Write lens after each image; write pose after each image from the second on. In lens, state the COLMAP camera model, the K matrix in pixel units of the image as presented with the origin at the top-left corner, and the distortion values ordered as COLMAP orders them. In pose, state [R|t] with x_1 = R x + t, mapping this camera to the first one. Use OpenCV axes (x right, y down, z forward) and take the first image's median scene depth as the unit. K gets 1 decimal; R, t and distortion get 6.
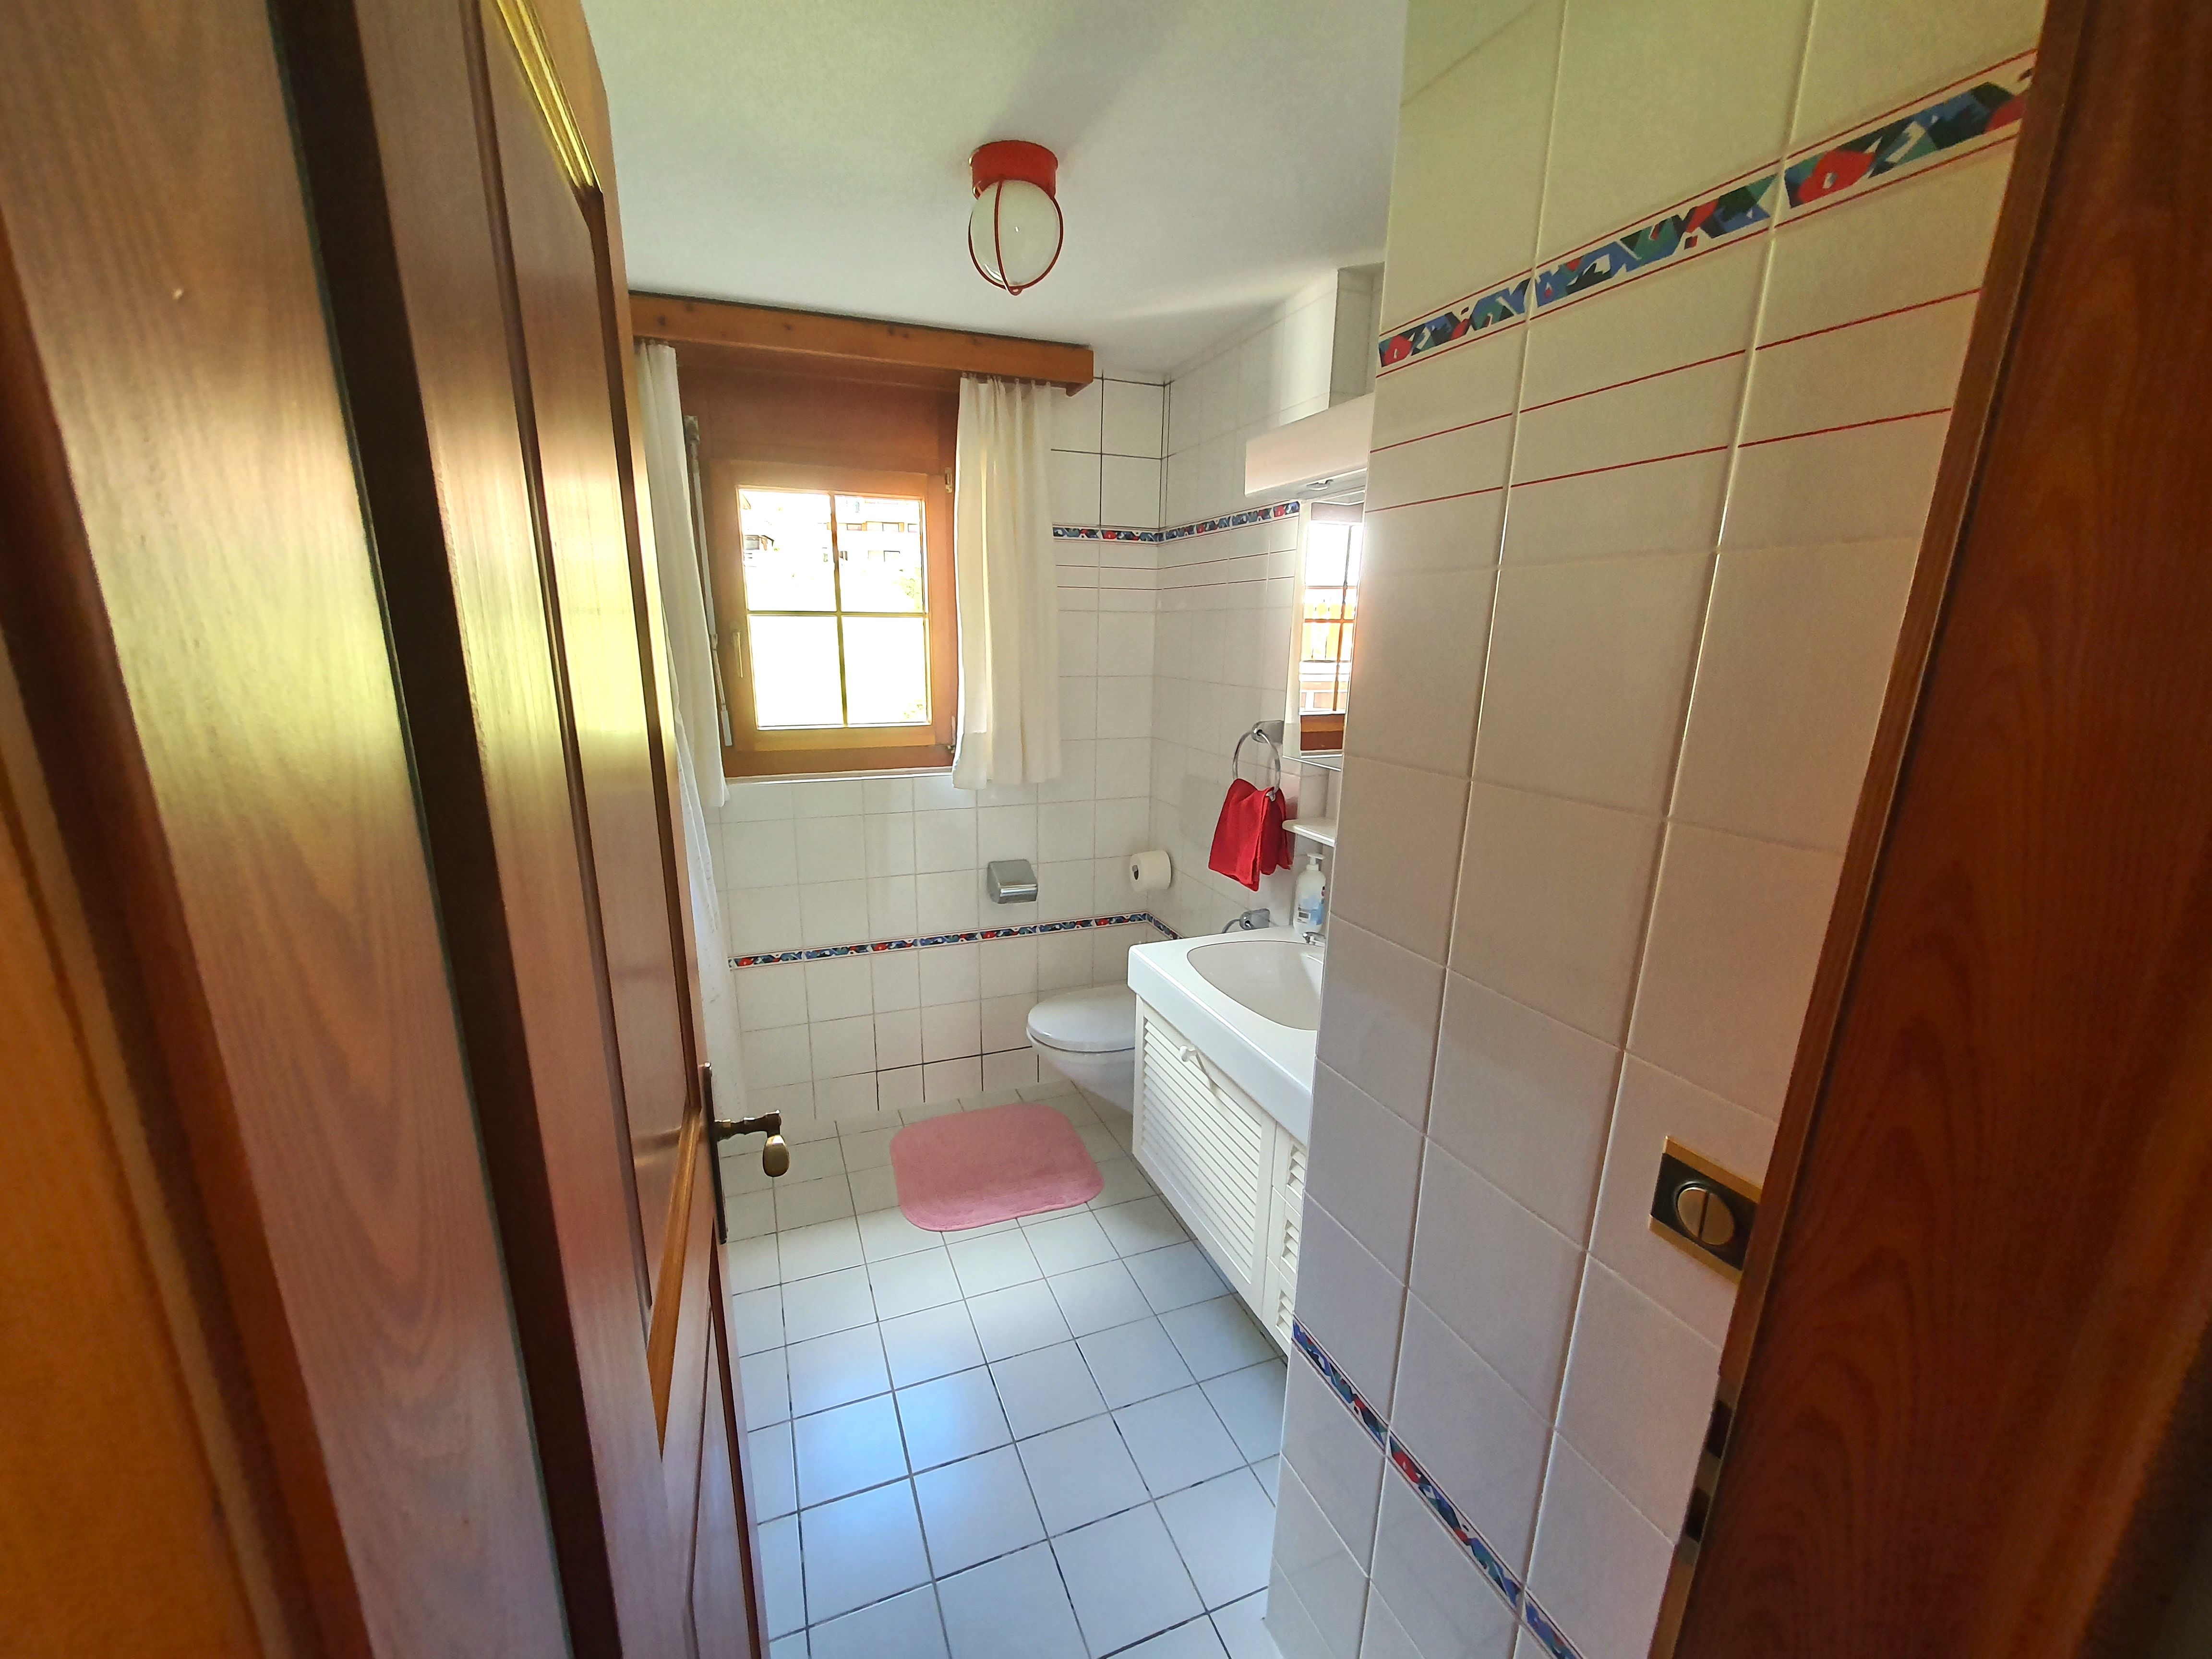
lens RADIAL K [[873.9, 0, 1076.6], [0, 873.9, 863.3], [0, 0, 1]] dist [0.000715, -0.000464]
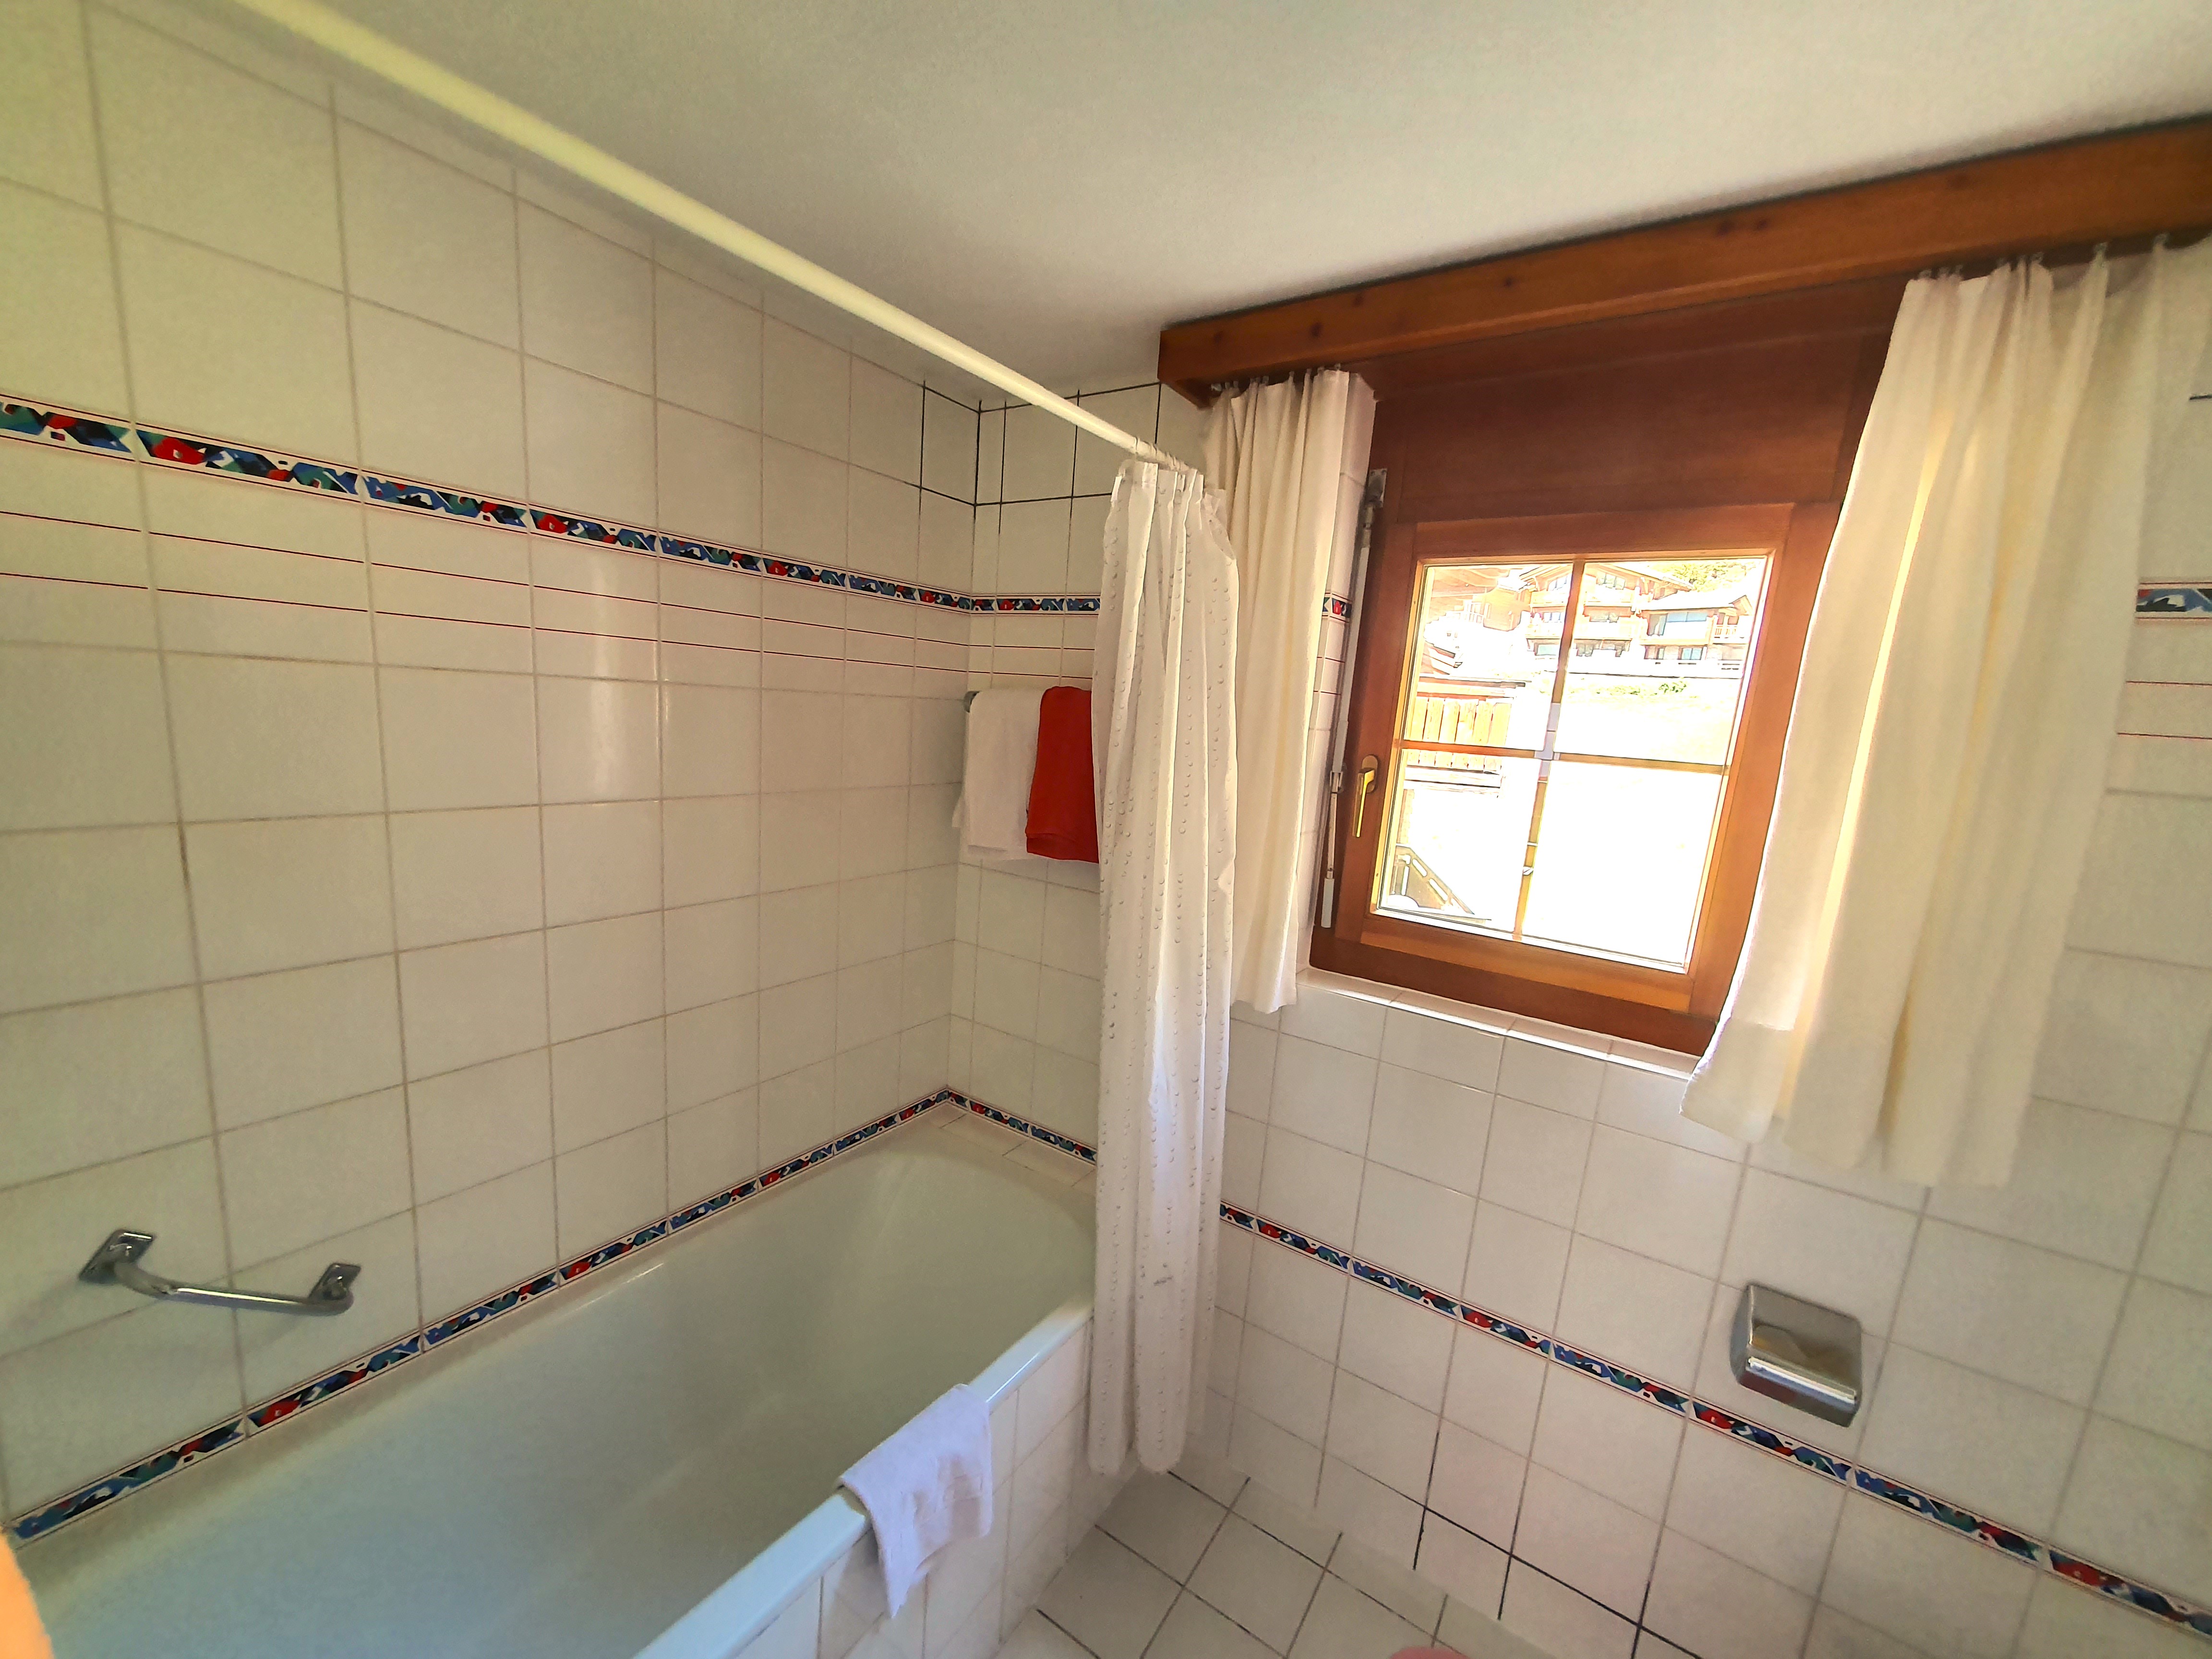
lens RADIAL K [[873.9, 0, 1076.6], [0, 873.9, 863.3], [0, 0, 1]] dist [0.000715, -0.000464]
pose [[0.575480, 0.178218, -0.798162, 0.031439], [-0.286973, 0.957913, 0.006979, -0.127663], [0.765813, 0.225034, 0.602403, 0.408519]]
